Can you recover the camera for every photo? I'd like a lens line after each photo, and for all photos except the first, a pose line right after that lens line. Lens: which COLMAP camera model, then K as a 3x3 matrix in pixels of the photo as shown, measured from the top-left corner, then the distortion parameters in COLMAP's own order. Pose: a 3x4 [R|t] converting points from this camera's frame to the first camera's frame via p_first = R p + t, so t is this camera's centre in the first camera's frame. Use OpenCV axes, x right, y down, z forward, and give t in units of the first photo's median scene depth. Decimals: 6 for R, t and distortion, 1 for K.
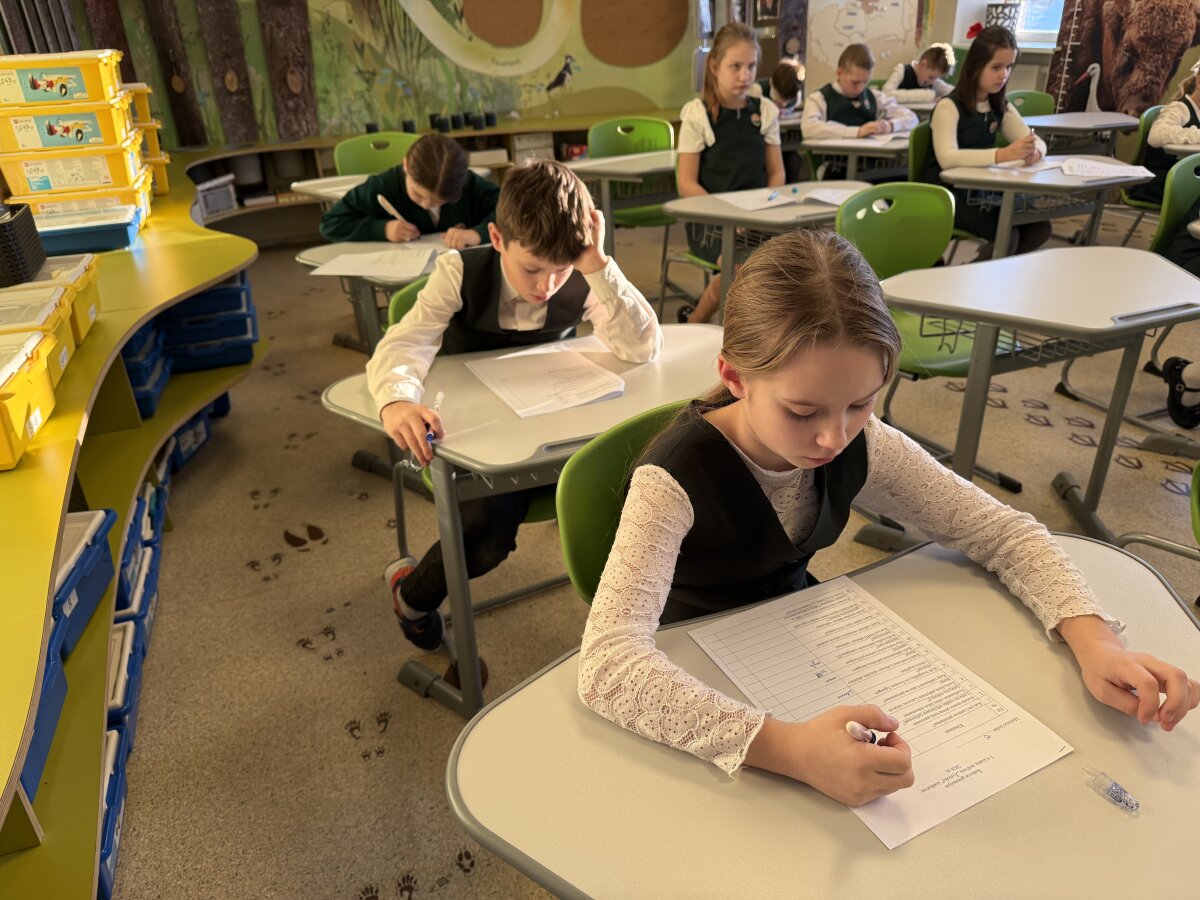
lens RADIAL K [[840.7, 0, 606.9], [0, 840.7, 452.9], [0, 0, 1]] dist [-0.004020, -0.006361]
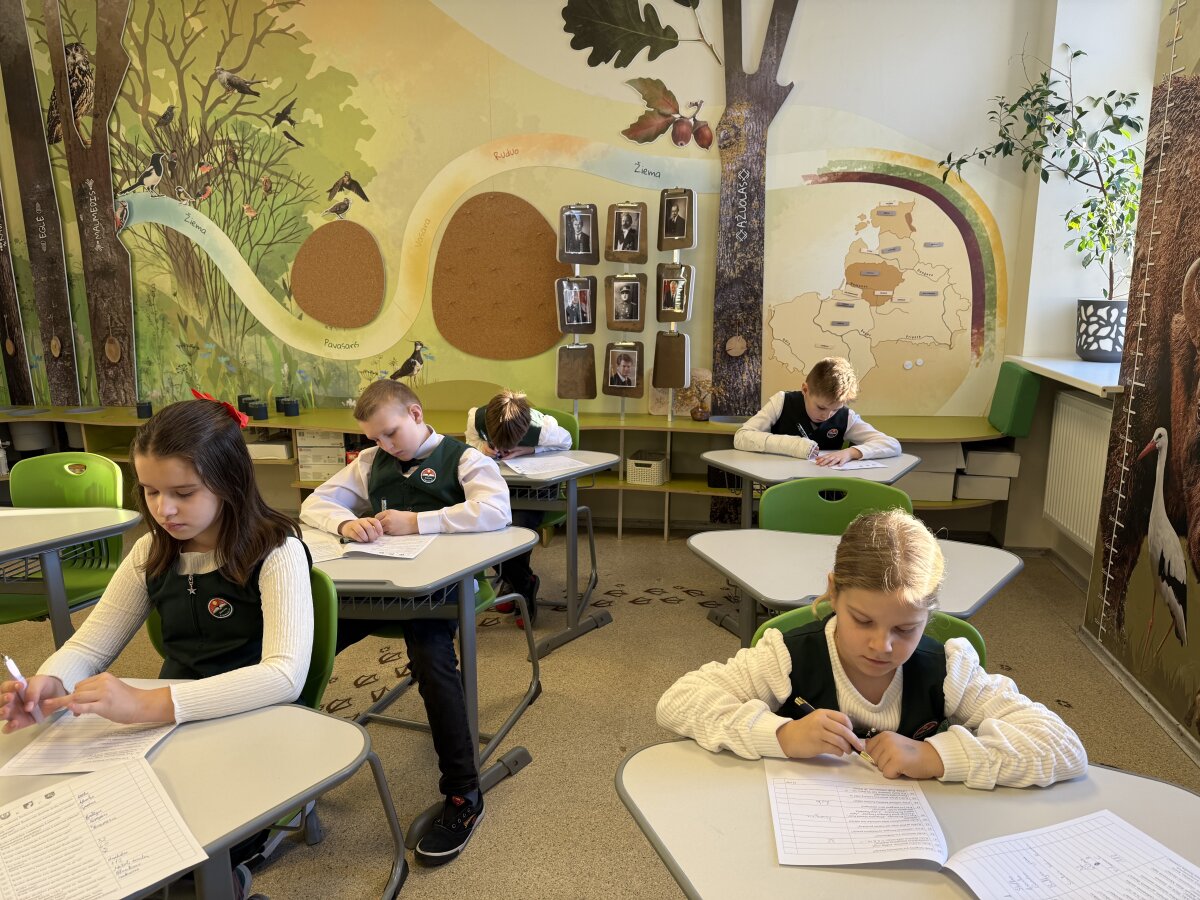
lens RADIAL K [[835.6, 0, 600.0], [0, 835.6, 450.0], [0, 0, 1]] dist [0.047845, -0.063917]
pose [[0.871820, 0.127301, -0.472994, 0.543296], [-0.244107, 0.950099, -0.194228, -0.280608], [0.424666, 0.284793, 0.859390, 0.443470]]
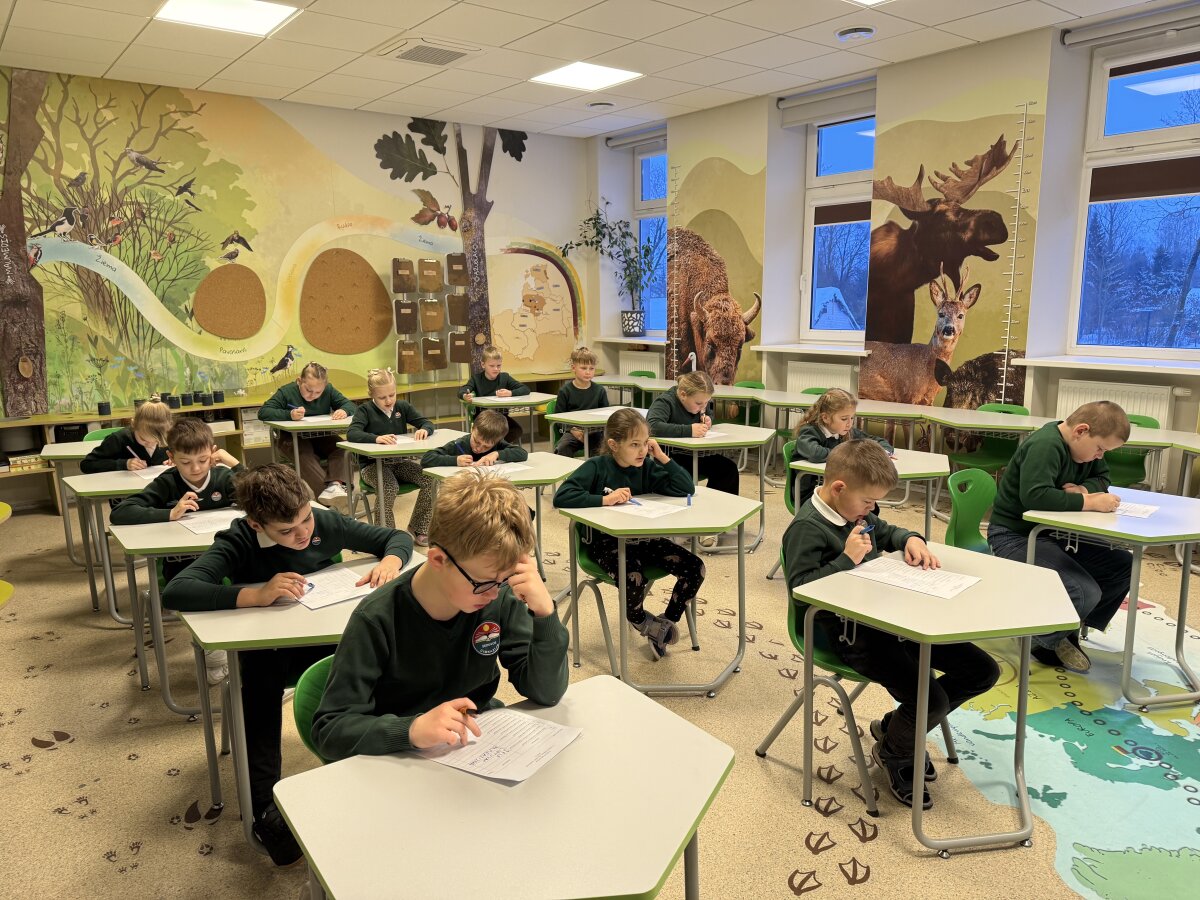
lens RADIAL K [[820.7, 0, 621.5], [0, 820.7, 466.8], [0, 0, 1]] dist [-0.004007, -0.020105]
pose [[0.946248, -0.043295, 0.320532, 0.020776], [0.130428, 0.957931, -0.255649, 0.057507], [-0.295979, 0.283714, 0.912087, -0.170773]]
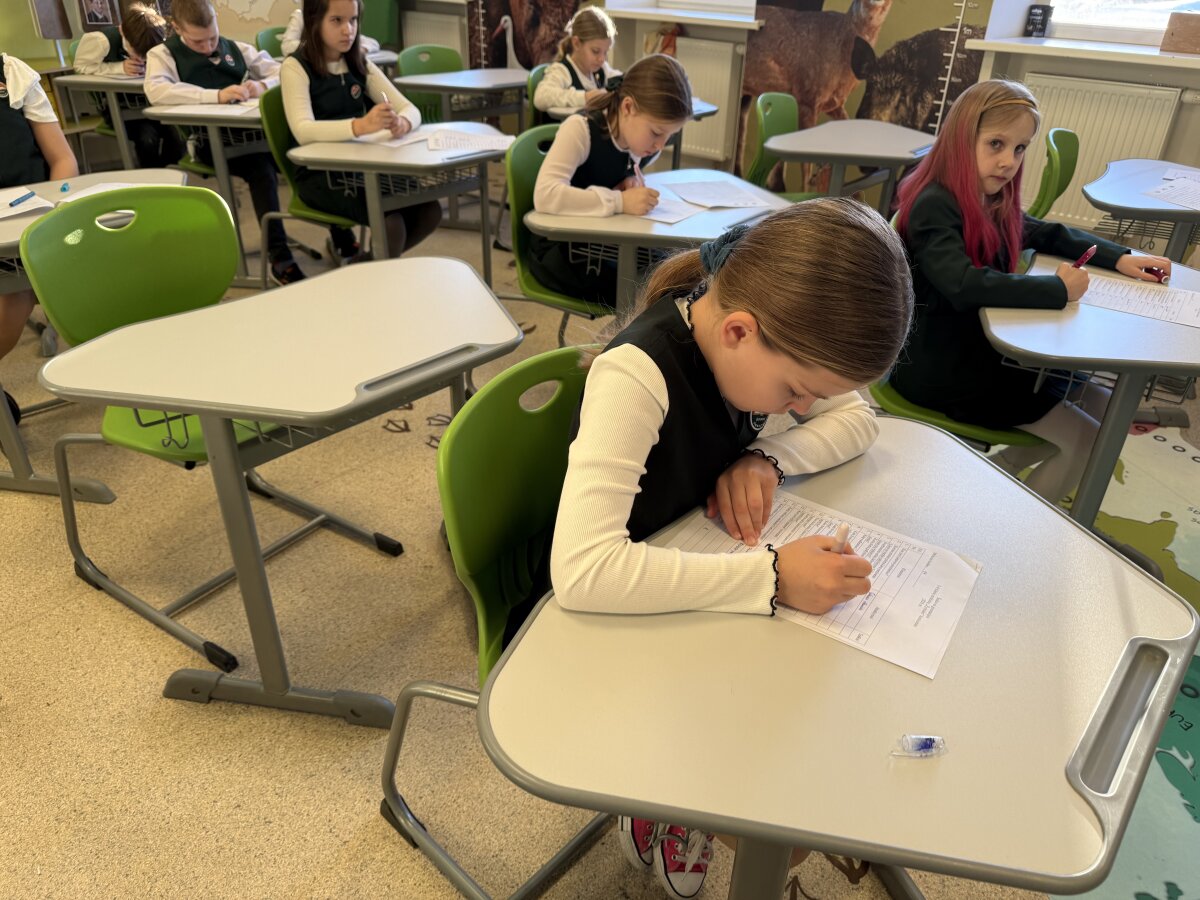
lens RADIAL K [[852.8, 0, 602.8], [0, 852.8, 472.9], [0, 0, 1]] dist [-0.013079, -0.000096]
pose [[0.869816, -0.204311, 0.449085, 0.136695], [0.172441, 0.978715, 0.111272, -0.040834], [-0.462260, -0.019345, 0.886533, 0.073672]]
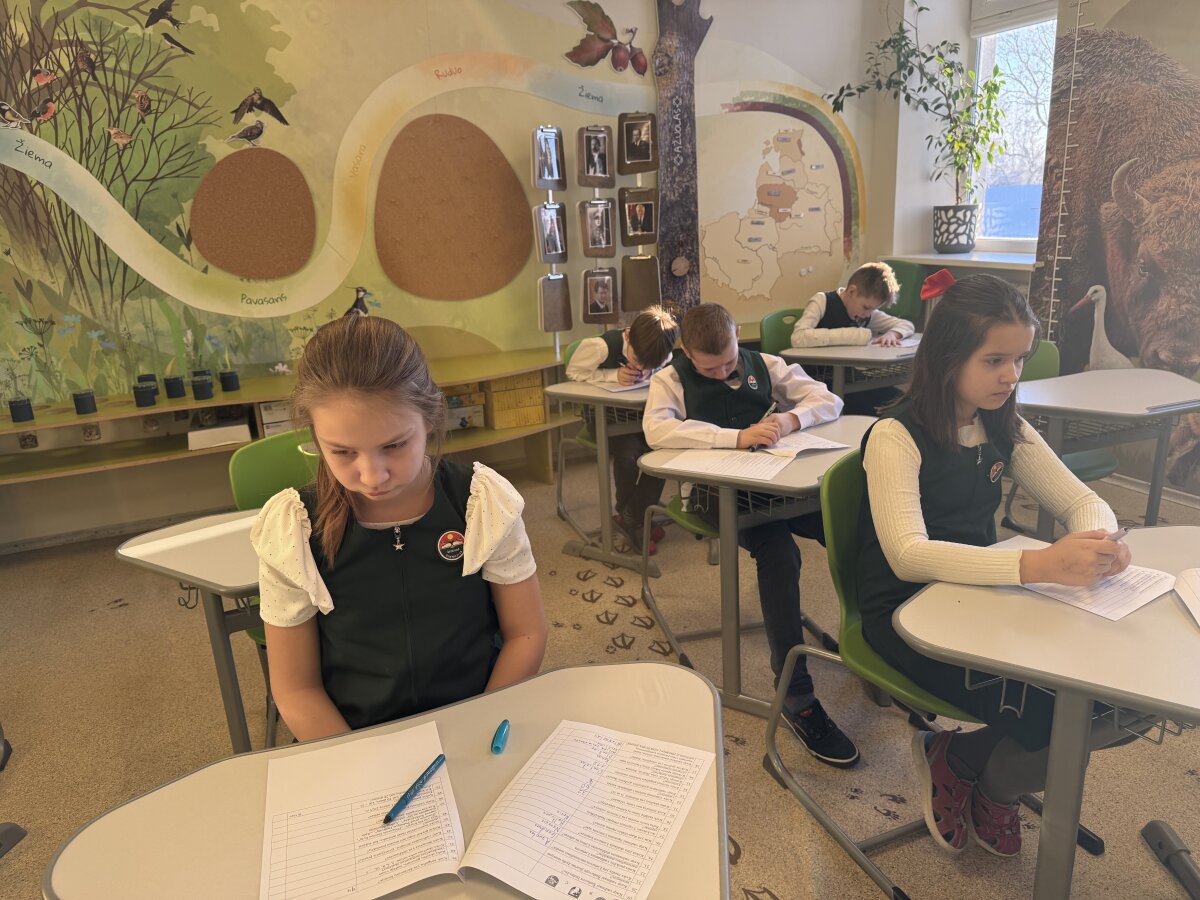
lens RADIAL K [[847.1, 0, 595.5], [0, 847.1, 455.5], [0, 0, 1]] dist [0.008683, -0.008494]
pose [[0.999441, -0.024253, 0.023006, 0.144968], [0.028300, 0.980167, -0.196141, -0.201446], [-0.017793, 0.196682, 0.980306, 0.344288]]
